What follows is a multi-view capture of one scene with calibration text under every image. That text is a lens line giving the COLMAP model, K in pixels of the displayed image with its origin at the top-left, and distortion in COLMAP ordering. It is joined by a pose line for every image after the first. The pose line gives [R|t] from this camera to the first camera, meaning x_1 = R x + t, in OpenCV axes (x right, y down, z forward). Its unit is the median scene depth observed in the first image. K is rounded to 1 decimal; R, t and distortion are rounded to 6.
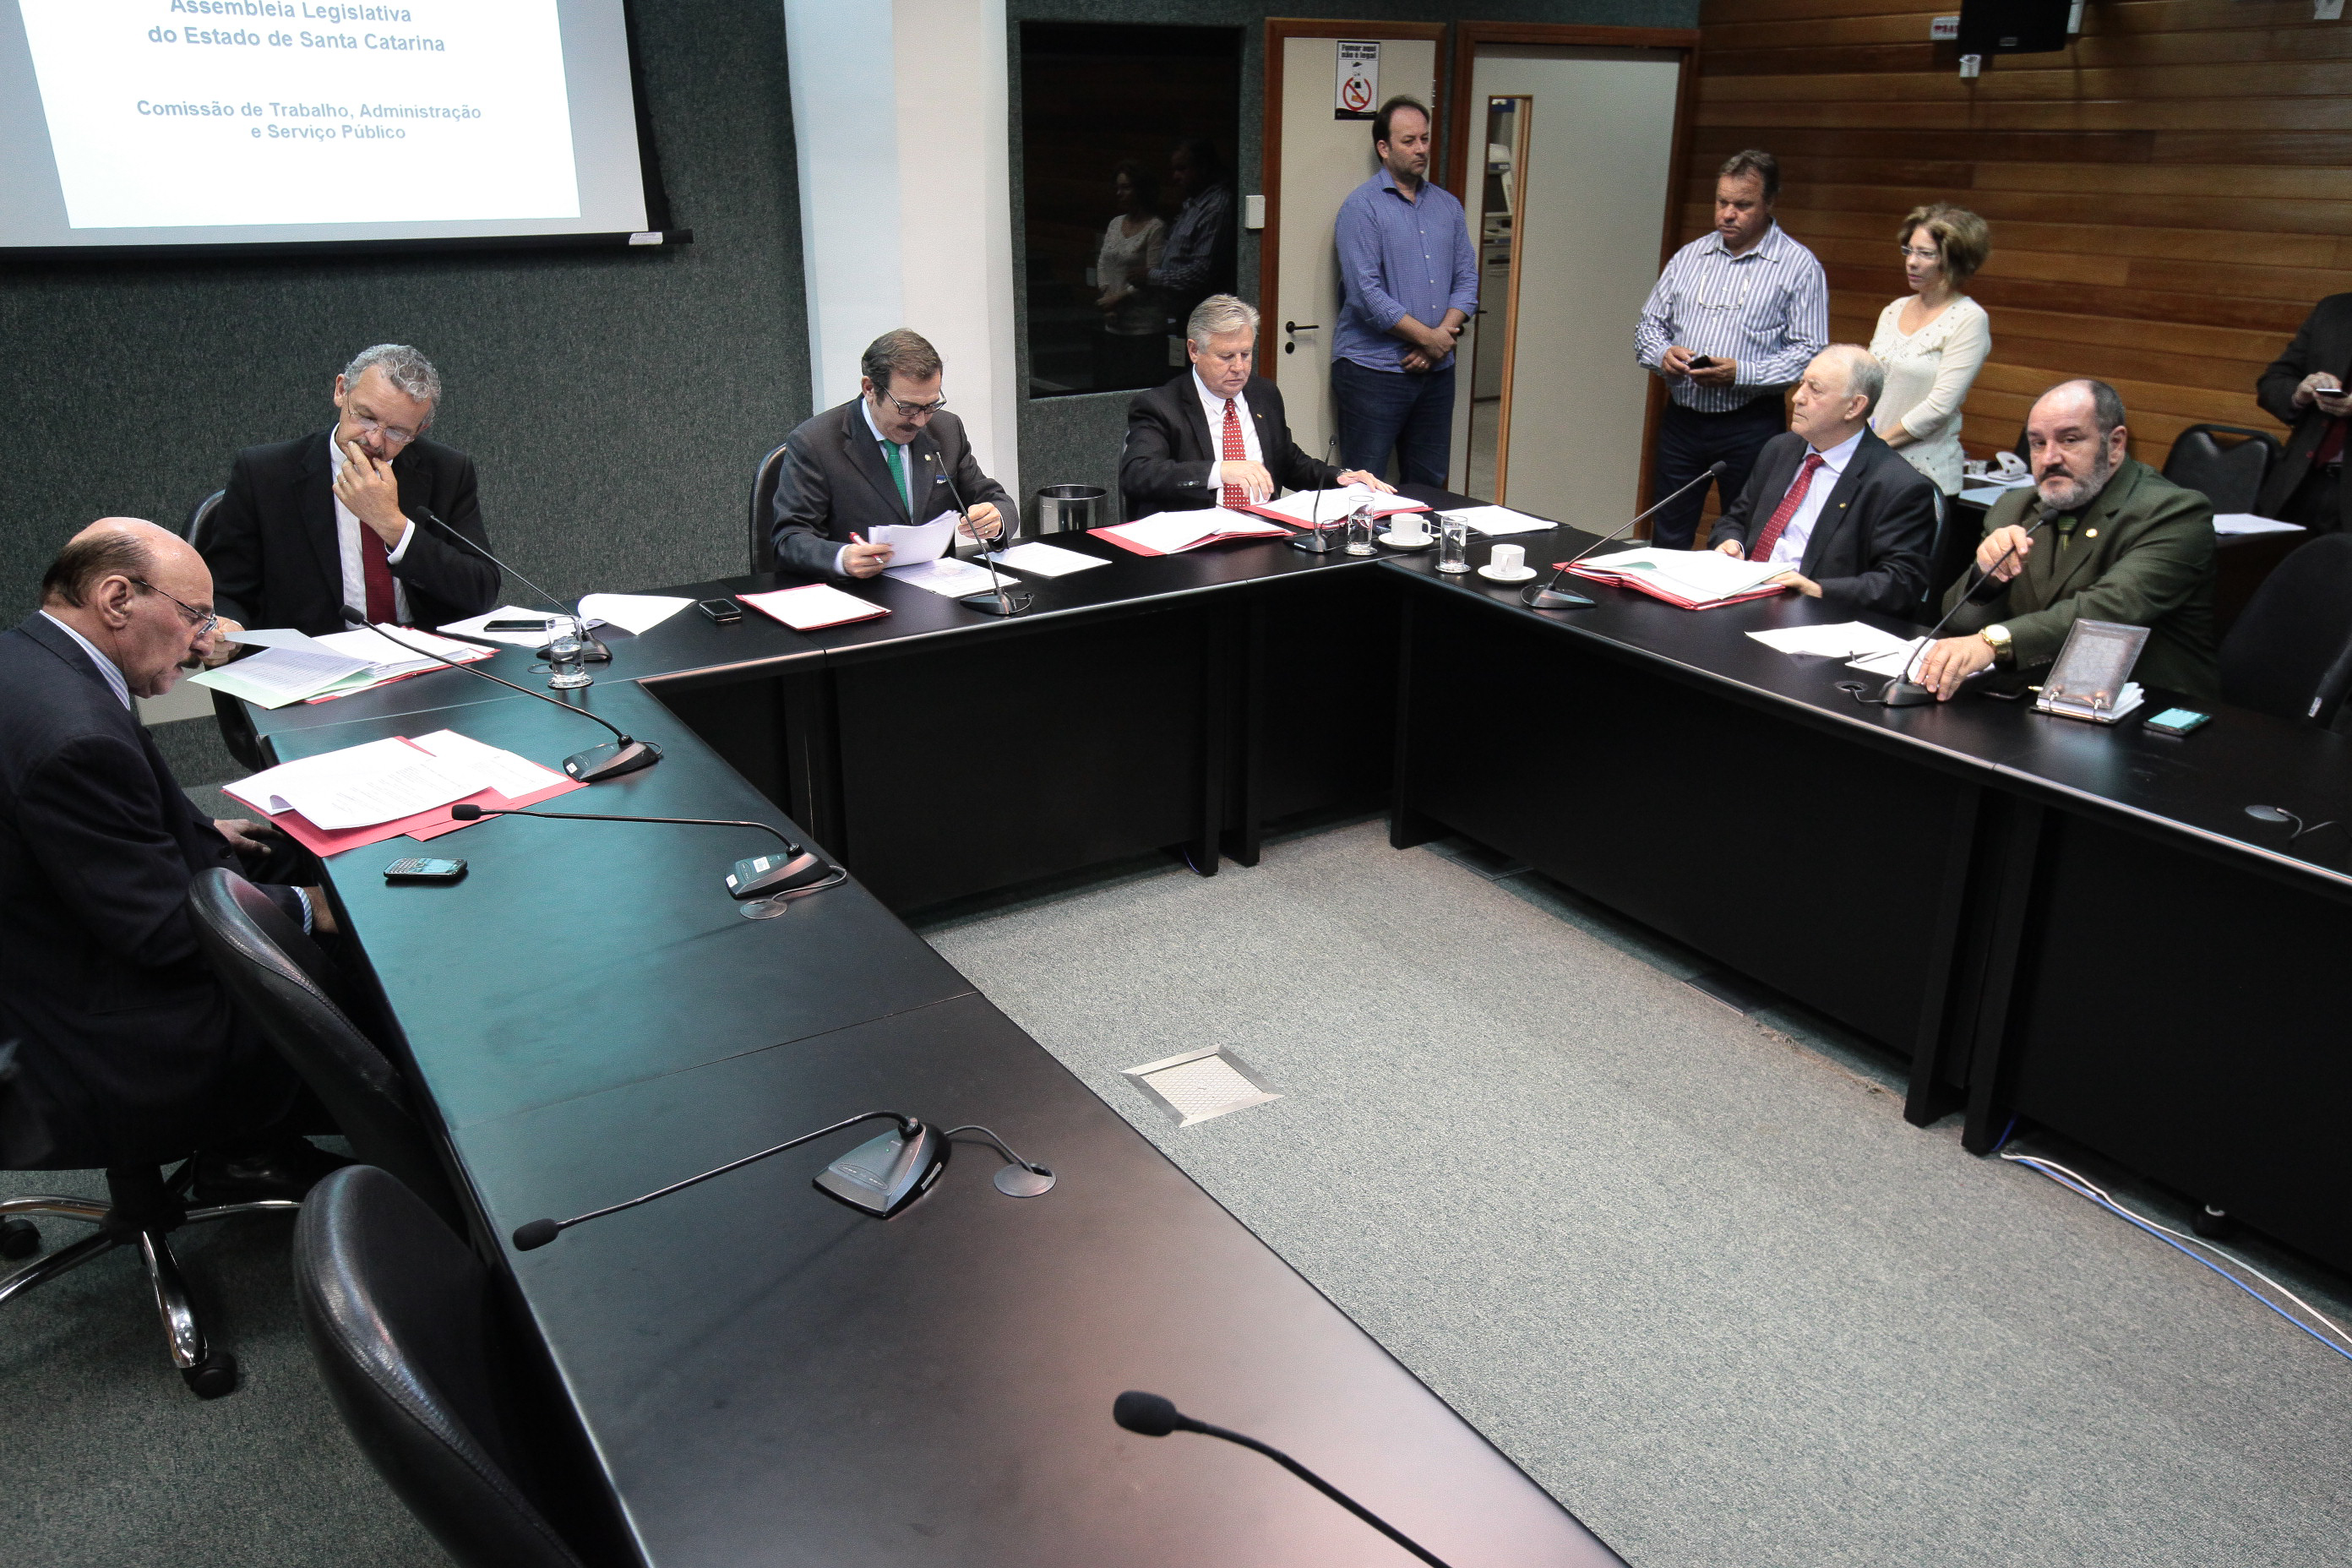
lens RADIAL K [[1794.8, 0, 1176.0], [0, 1794.8, 784.0], [0, 0, 1]] dist [-0.008184, 0.065226]
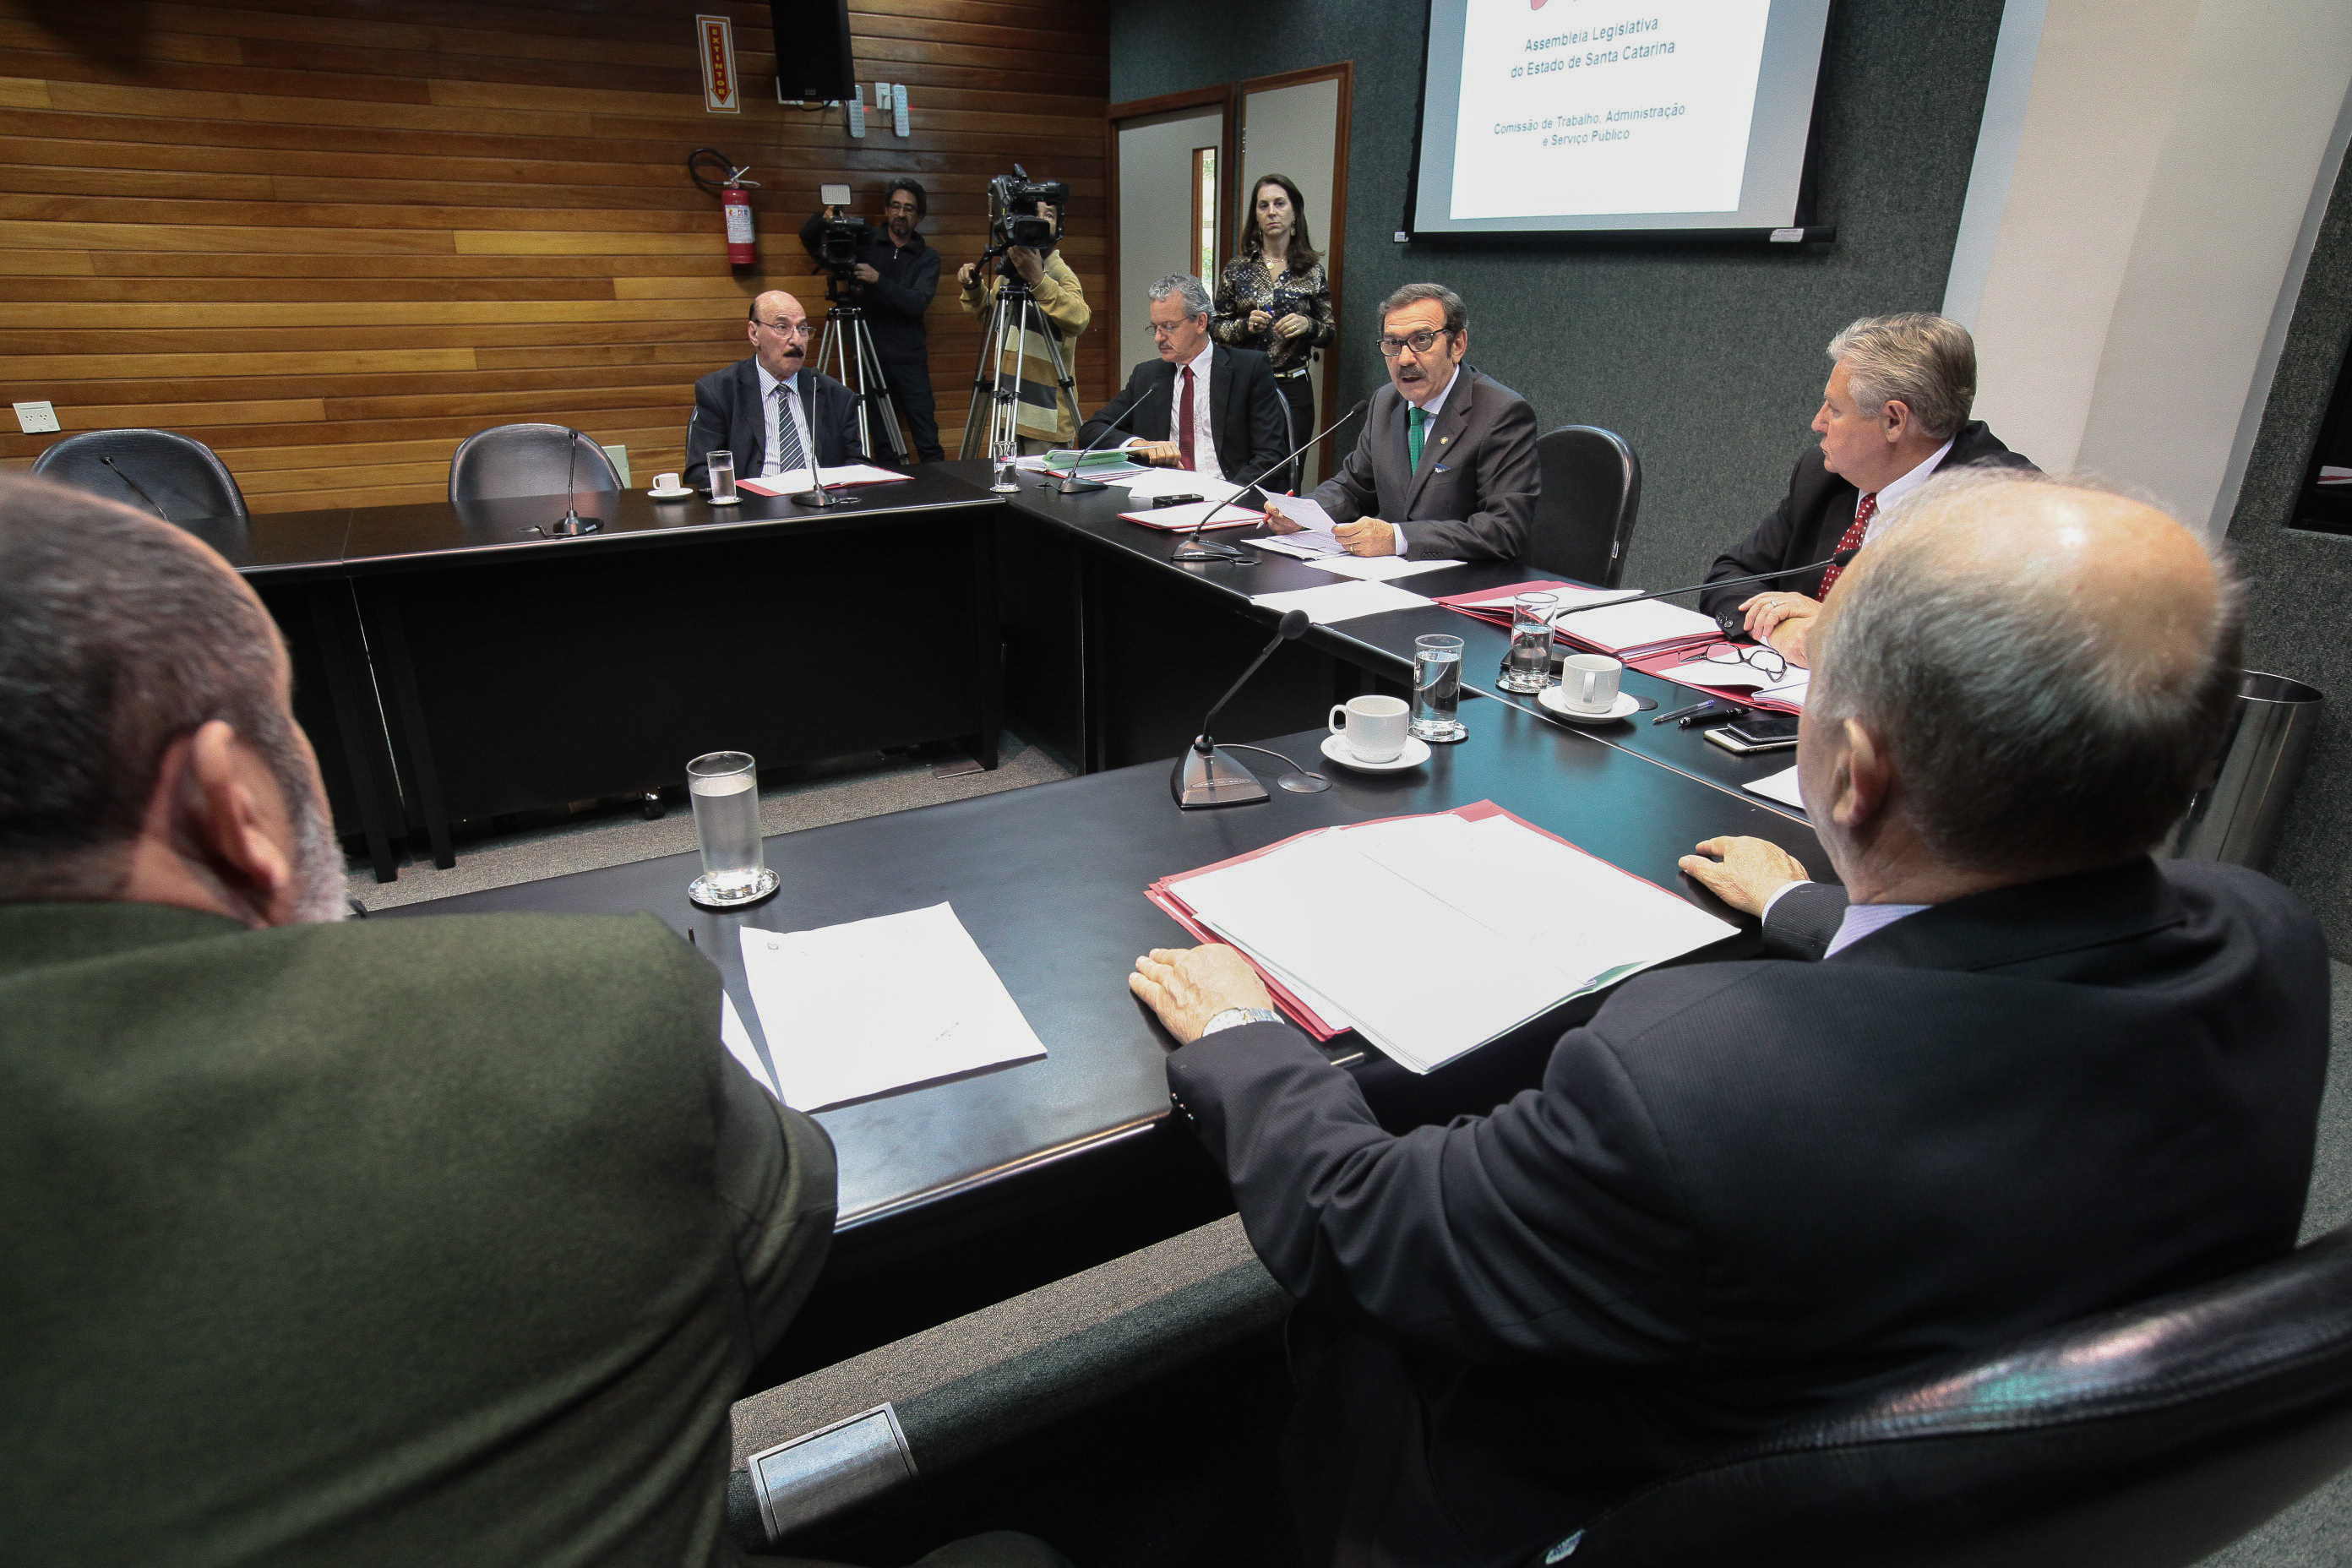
lens RADIAL K [[1322.0, 0, 1181.3], [0, 1322.0, 776.3], [0, 0, 1]] dist [-0.046857, 0.042253]
pose [[-0.071096, 0.360226, -0.930152, 0.527104], [-0.368344, 0.857119, 0.360096, -0.219536], [0.926967, 0.368217, 0.071749, 0.875918]]
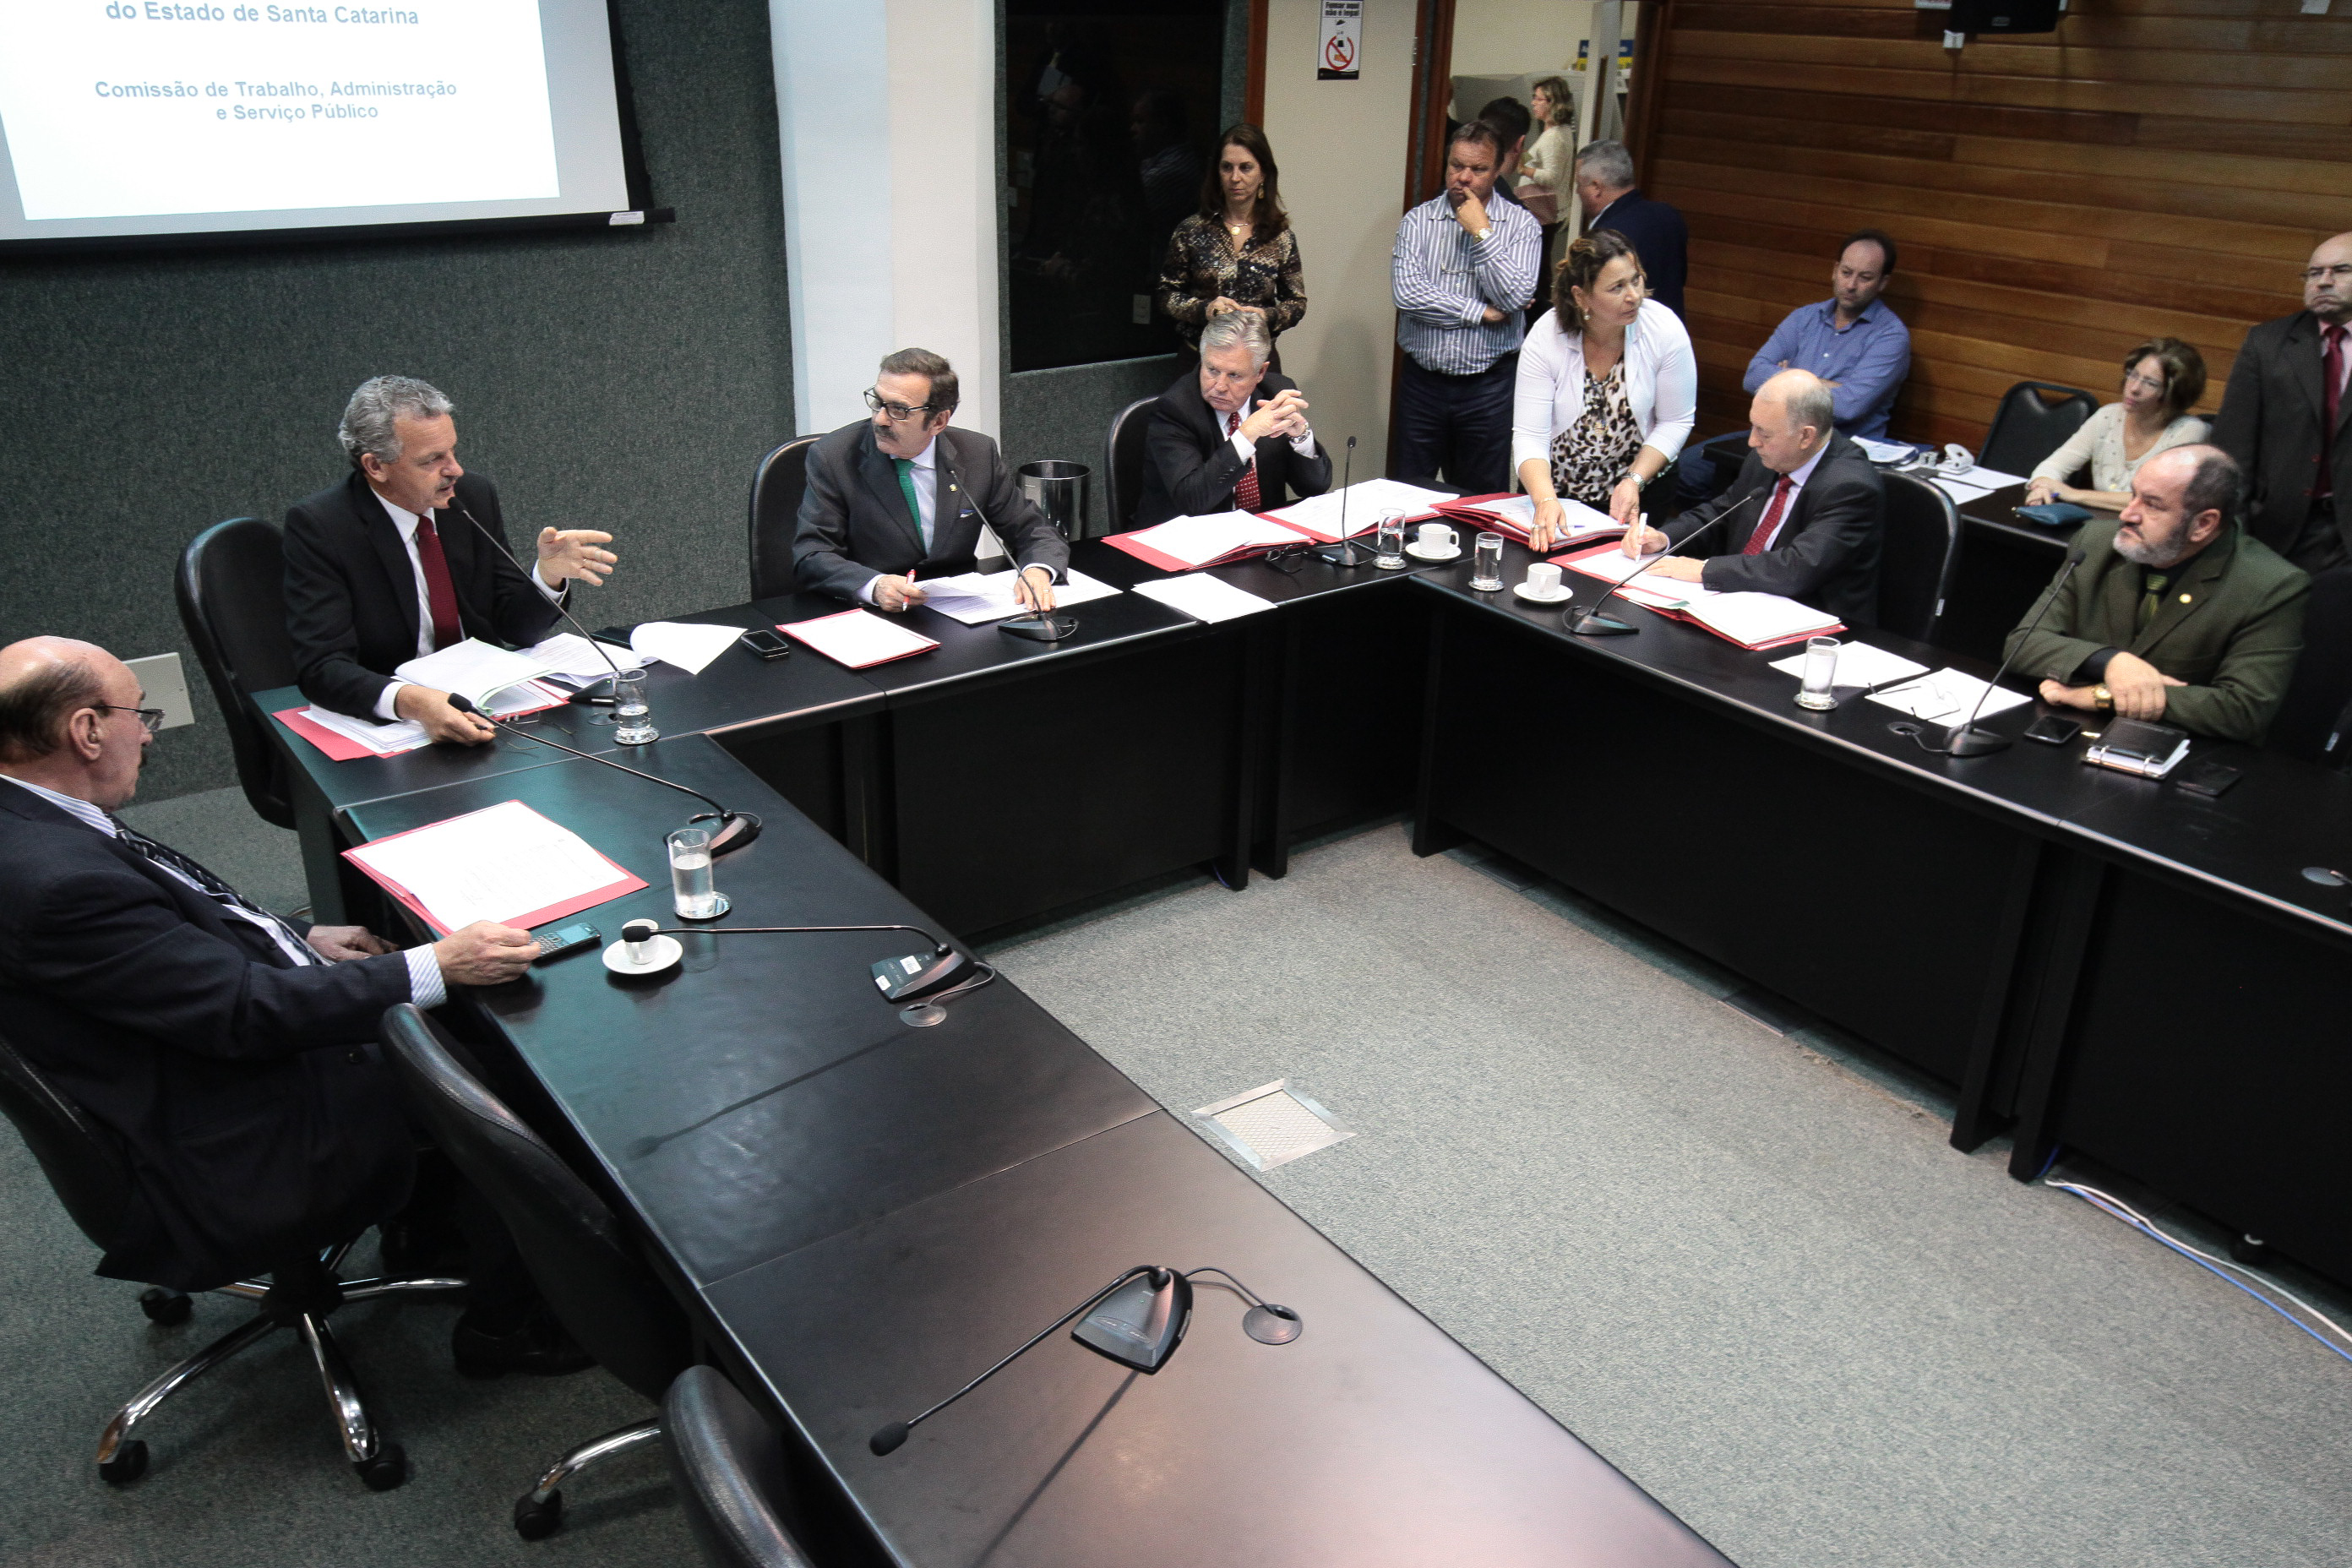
lens RADIAL K [[1863.5, 0, 1176.0], [0, 1863.5, 784.0], [0, 0, 1]] dist [-0.004276, 0.073666]
pose [[0.997381, -0.010388, 0.071575, -0.090003], [0.006450, 0.998464, 0.055036, -0.064960], [-0.072037, -0.054430, 0.995916, -0.027100]]
